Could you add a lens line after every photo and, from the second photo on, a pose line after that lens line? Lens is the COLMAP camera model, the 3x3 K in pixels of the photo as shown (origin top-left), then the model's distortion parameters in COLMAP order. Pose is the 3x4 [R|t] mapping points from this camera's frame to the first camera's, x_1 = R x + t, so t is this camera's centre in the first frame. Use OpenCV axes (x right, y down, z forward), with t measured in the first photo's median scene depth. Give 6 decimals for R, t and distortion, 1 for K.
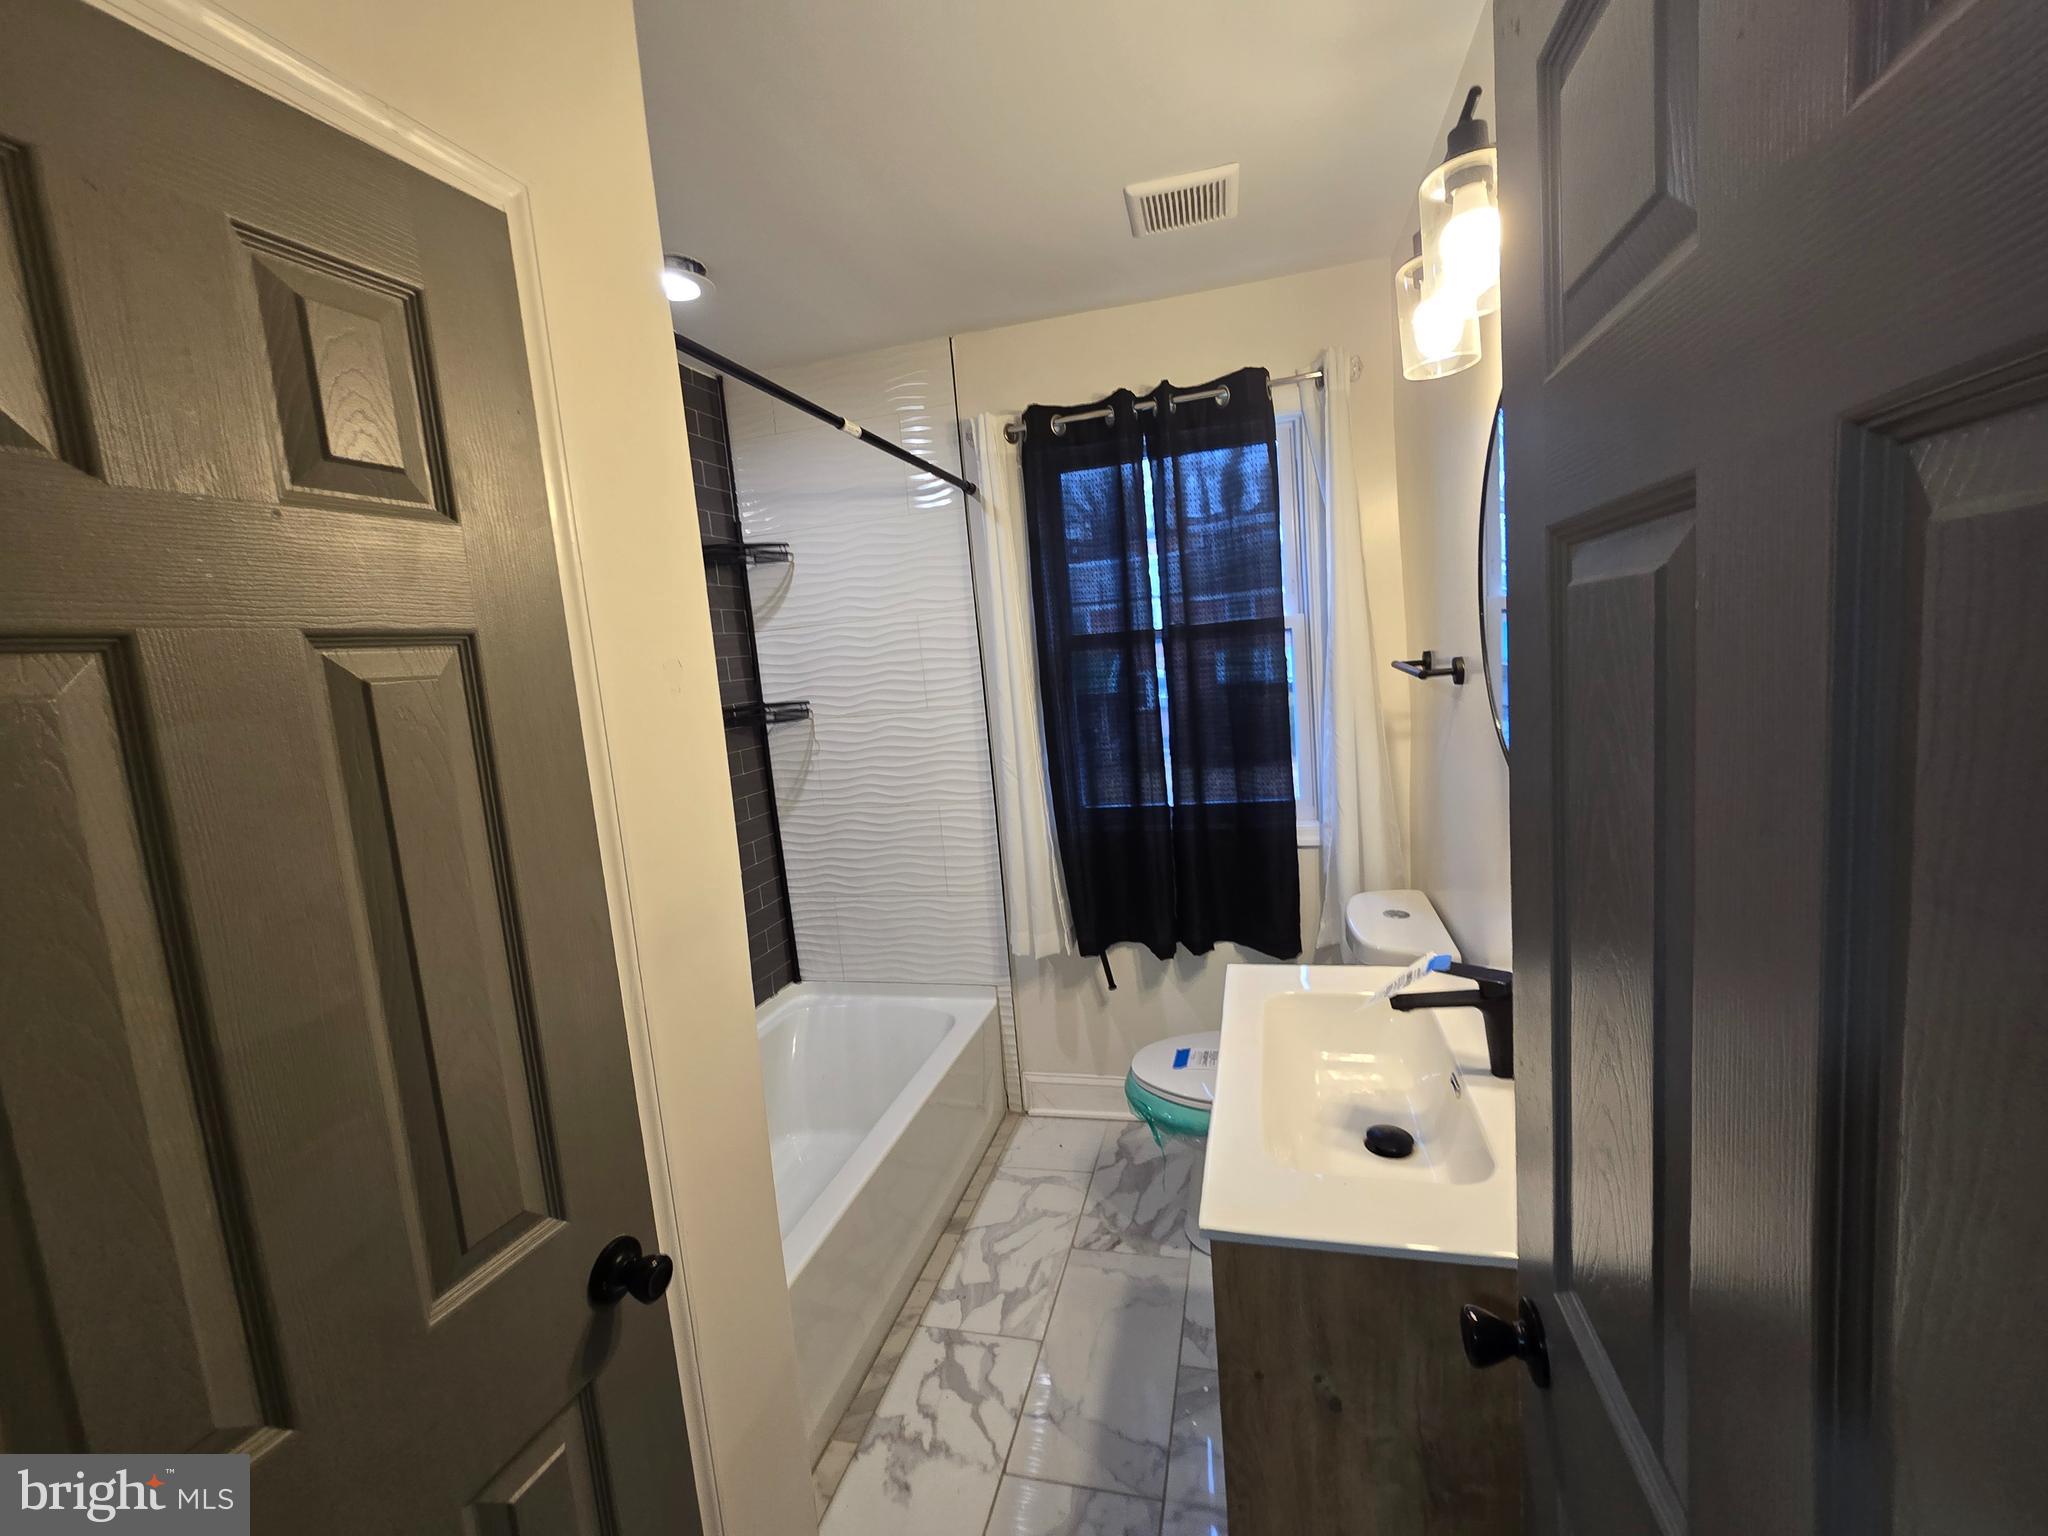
lens RADIAL K [[839.4, 0, 1023.1], [0, 839.4, 758.1], [0, 0, 1]] dist [-0.000160, -0.001892]
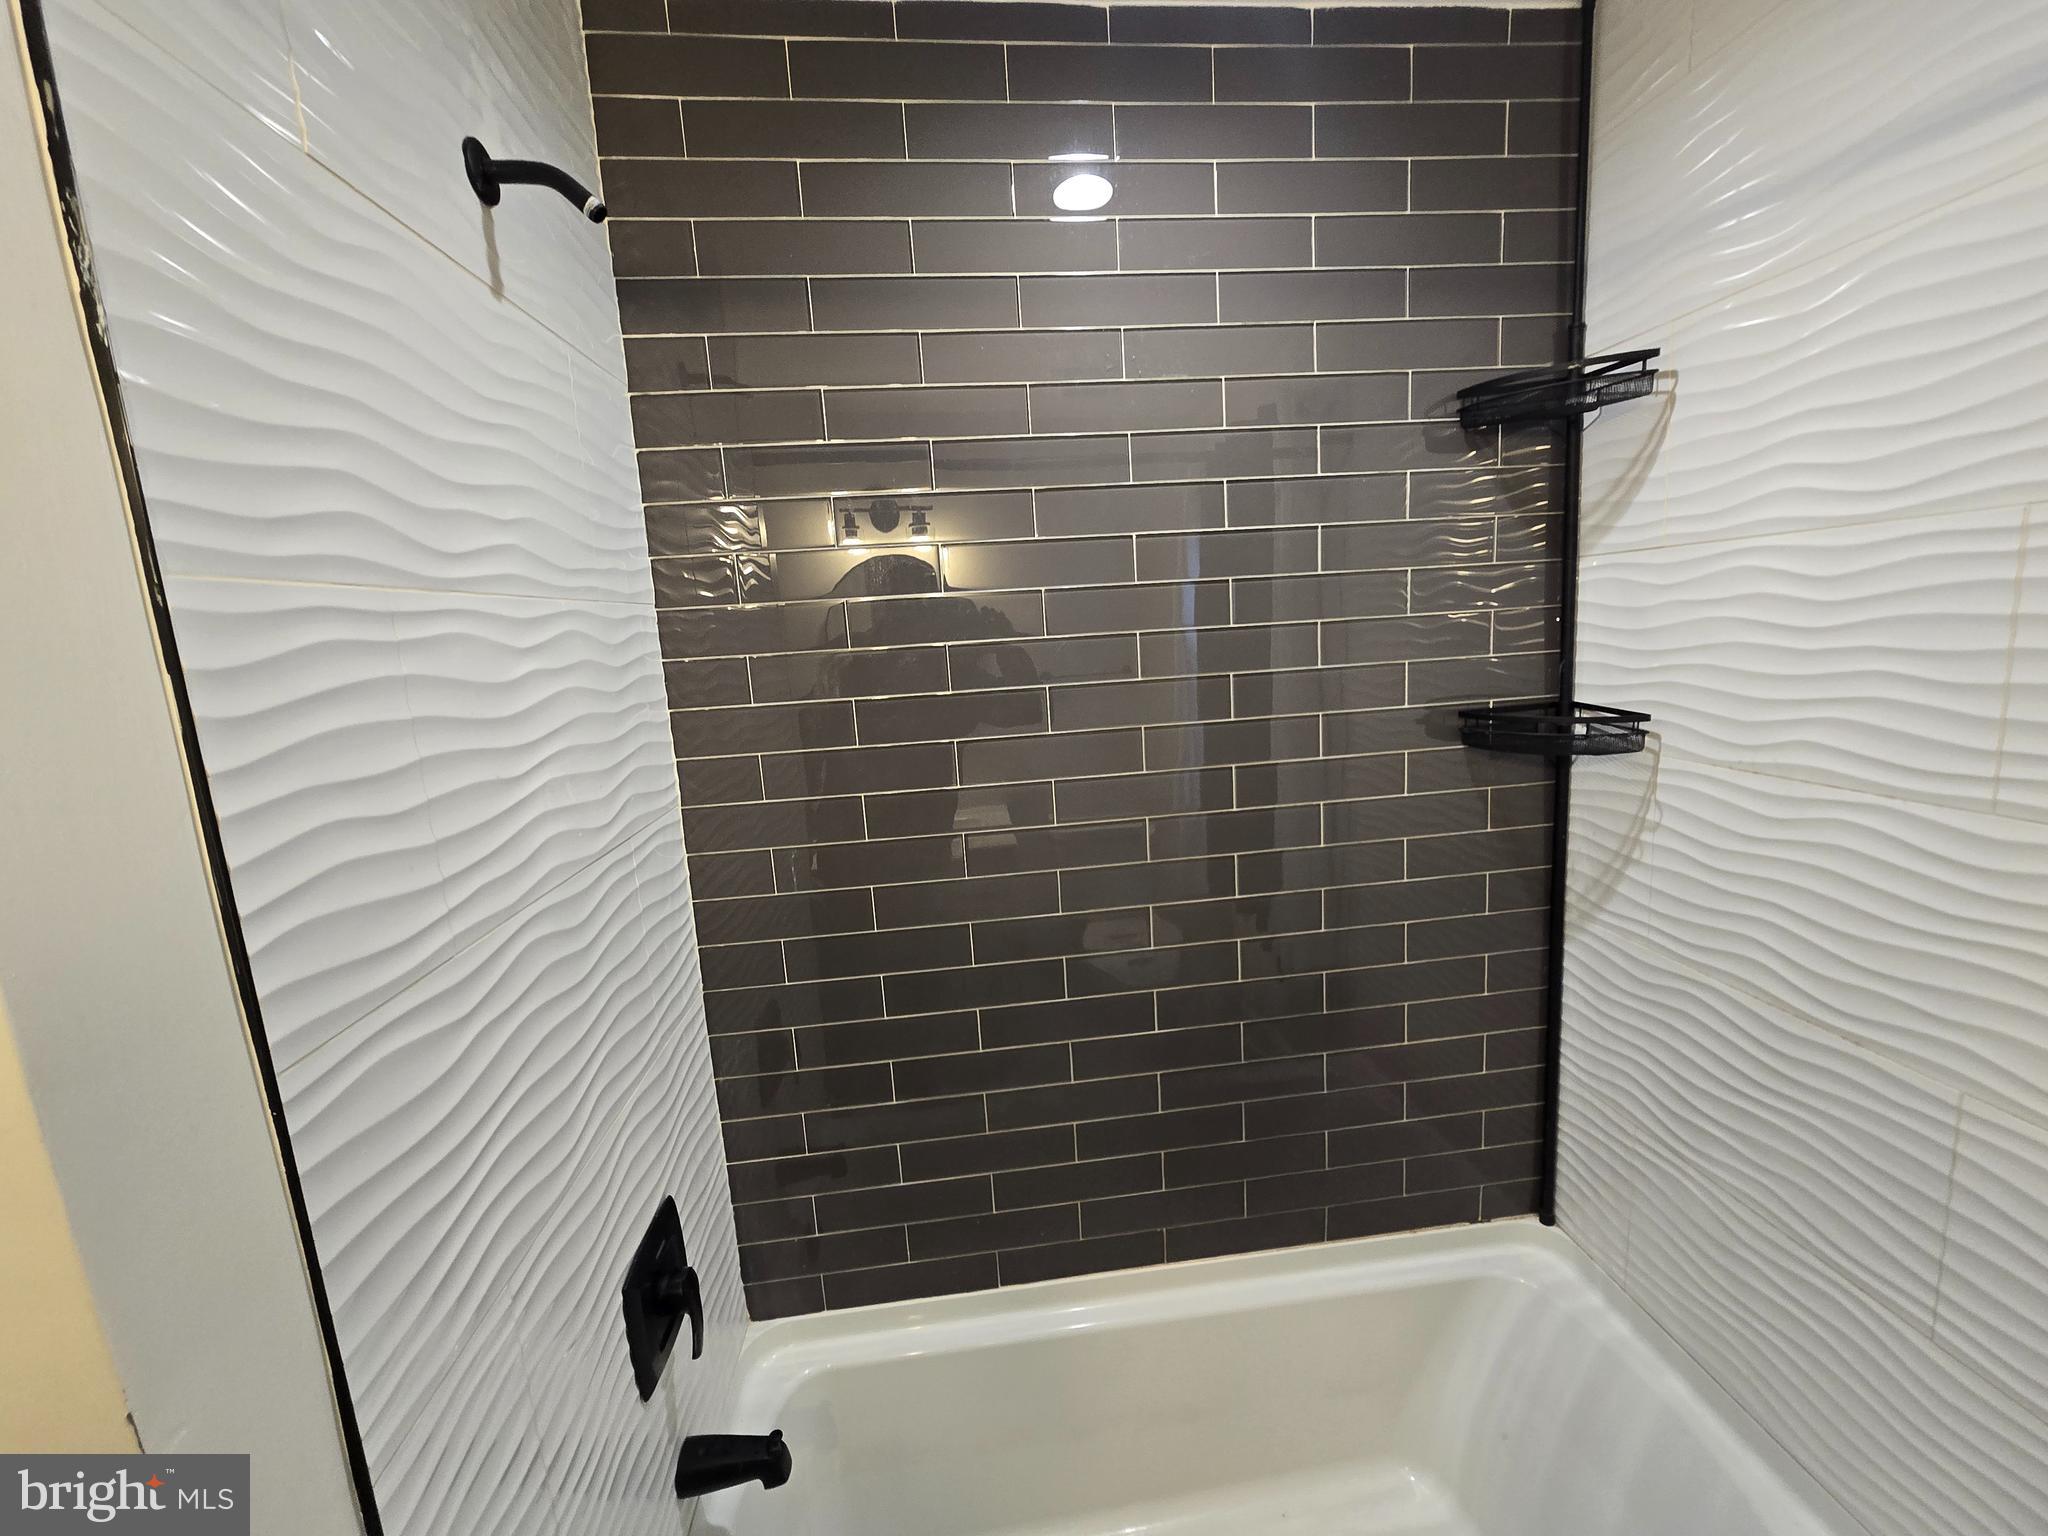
lens RADIAL K [[839.4, 0, 1022.7], [0, 839.4, 767.9], [0, 0, 1]] dist [-0.000160, -0.001892]
pose [[0.367805, 0.214640, -0.904792, 0.032483], [-0.082893, 0.976691, 0.197999, -0.099699], [0.926201, 0.002176, 0.377024, 0.511514]]
